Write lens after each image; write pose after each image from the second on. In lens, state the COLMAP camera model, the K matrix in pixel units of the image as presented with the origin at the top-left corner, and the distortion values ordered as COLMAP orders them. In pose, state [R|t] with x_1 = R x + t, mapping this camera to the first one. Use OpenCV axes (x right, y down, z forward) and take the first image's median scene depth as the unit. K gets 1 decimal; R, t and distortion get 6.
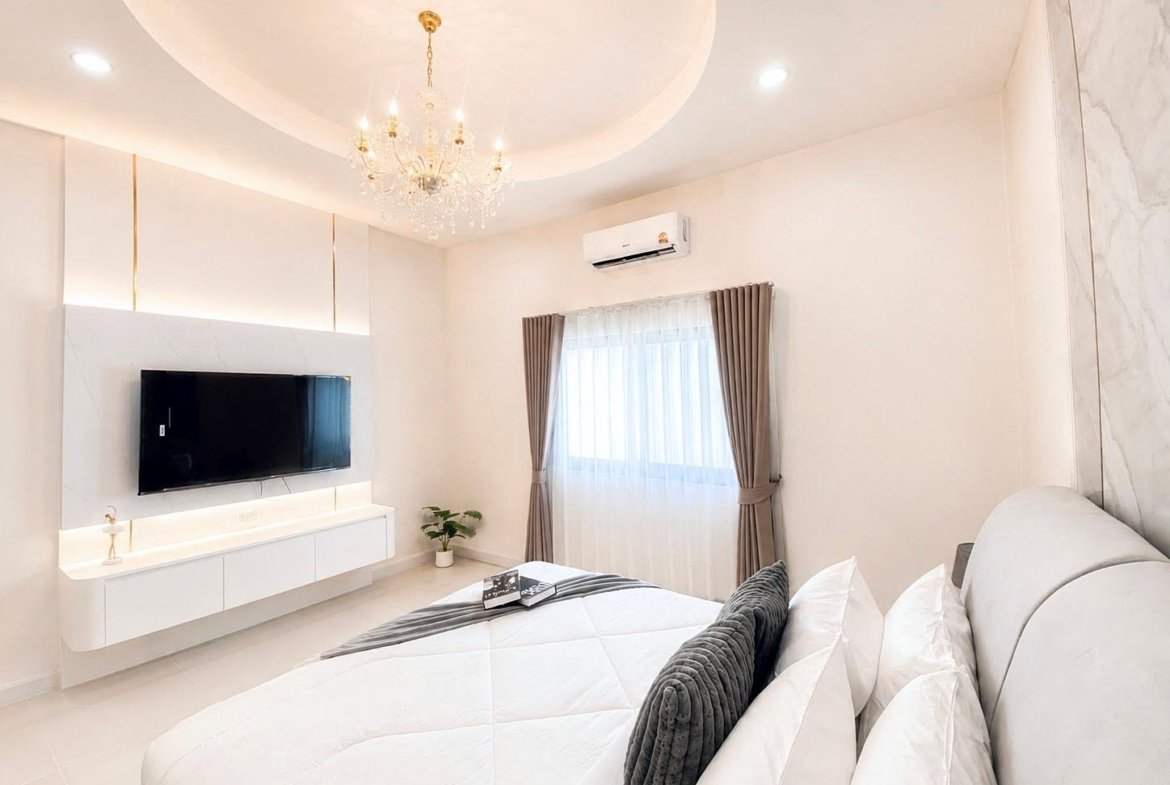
lens RADIAL K [[479.1, 0, 594.4], [0, 479.1, 380.3], [0, 0, 1]] dist [-0.000518, -0.000168]
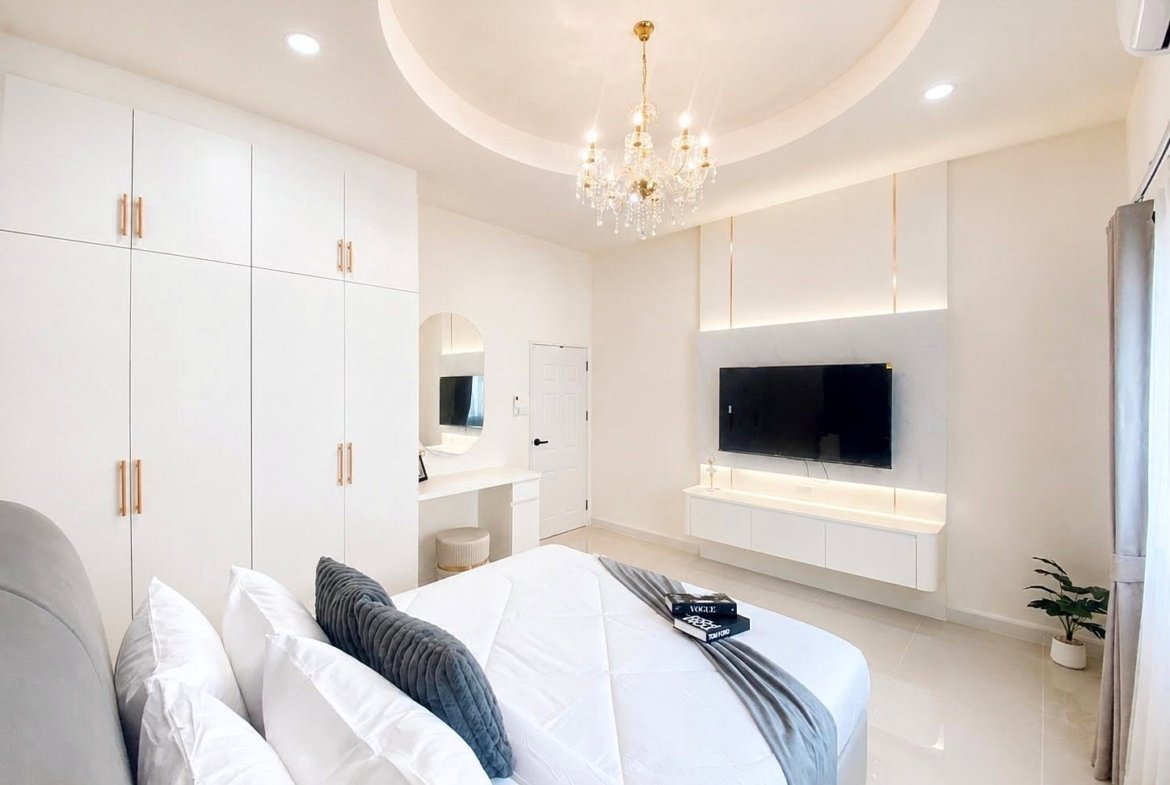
lens RADIAL K [[507.4, 0, 585.0], [0, 507.4, 392.5], [0, 0, 1]] dist [-0.000224, -0.000173]
pose [[-0.197106, 0.026966, -0.980011, 0.679202], [0.042056, 0.998934, 0.019028, 0.003376], [0.979480, -0.037465, -0.198030, 0.854864]]
